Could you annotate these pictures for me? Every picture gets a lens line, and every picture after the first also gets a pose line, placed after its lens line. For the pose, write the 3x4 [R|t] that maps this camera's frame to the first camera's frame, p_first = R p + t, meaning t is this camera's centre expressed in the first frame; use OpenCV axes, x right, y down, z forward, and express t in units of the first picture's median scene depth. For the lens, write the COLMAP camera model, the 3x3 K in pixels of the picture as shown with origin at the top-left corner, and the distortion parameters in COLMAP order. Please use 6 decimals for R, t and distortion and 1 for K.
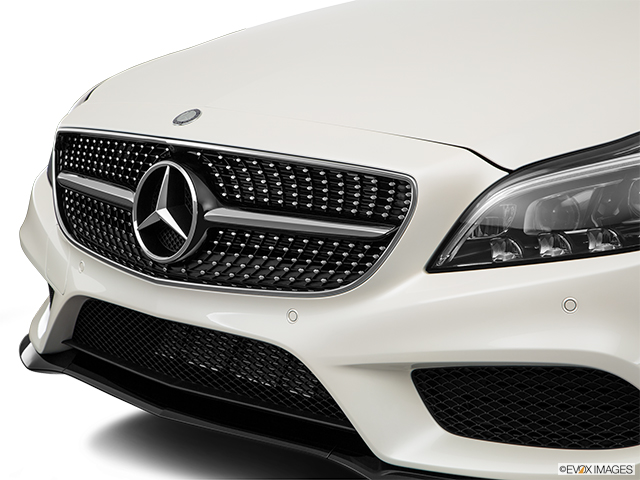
lens RADIAL K [[1488.4, 0, 321.5], [0, 1488.4, 238.1], [0, 0, 1]] dist [0.319535, 0.000000]
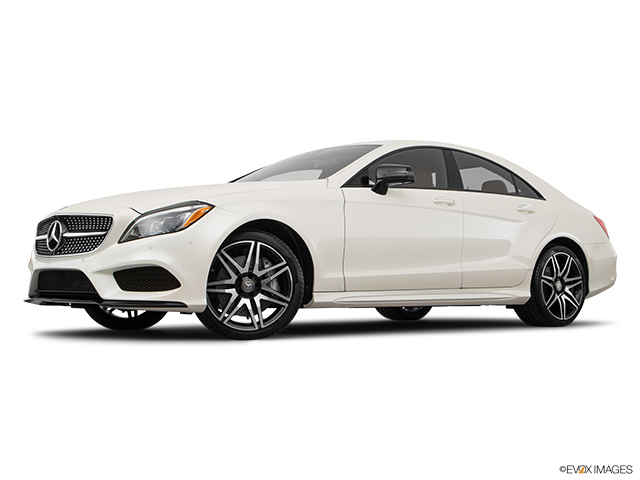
lens RADIAL K [[832.4, 0, 320.6], [0, 832.4, 243.9], [0, 0, 1]] dist [0.102968, 0.000000]
pose [[0.999385, -0.001074, -0.035037, 0.580092], [-0.006137, 0.978732, -0.205053, 0.399732], [0.034512, 0.205142, 0.978123, -0.833871]]
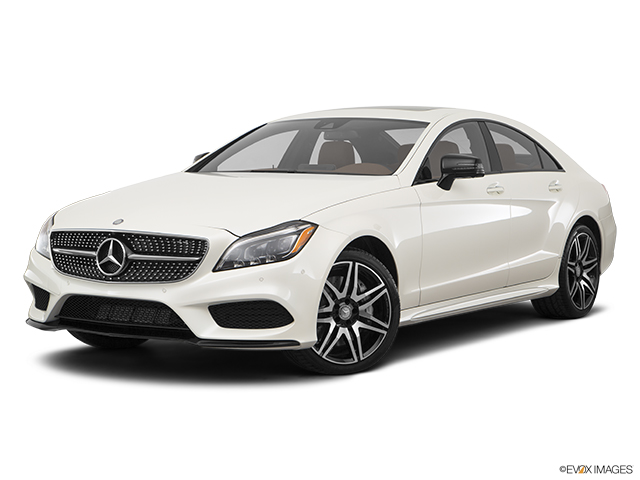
lens RADIAL K [[1211.9, 0, 317.0], [0, 1211.9, 238.9], [0, 0, 1]] dist [0.203335, 0.000000]
pose [[0.970084, -0.013301, 0.242404, -0.295489], [0.037190, 0.994854, -0.094244, 0.183118], [-0.239903, 0.100439, 0.965587, -1.302292]]
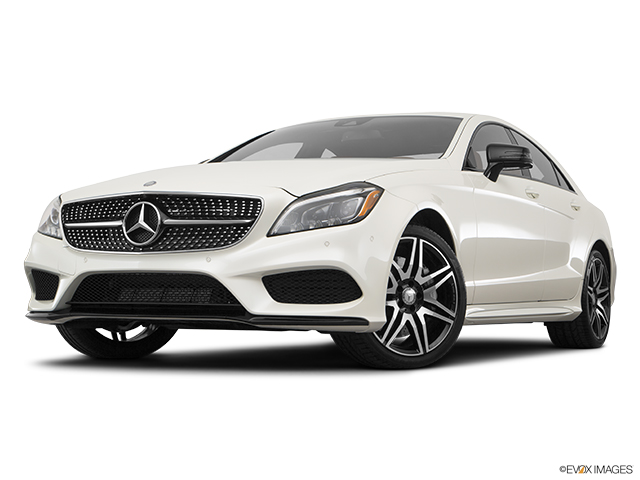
lens RADIAL K [[1121.5, 0, 319.2], [0, 1121.5, 238.6], [0, 0, 1]] dist [0.104212, 0.000000]
pose [[0.941862, 0.021560, 0.335306, -0.453166], [0.049105, 0.978392, -0.200844, 0.387629], [-0.332391, 0.205632, 0.920452, -0.710255]]
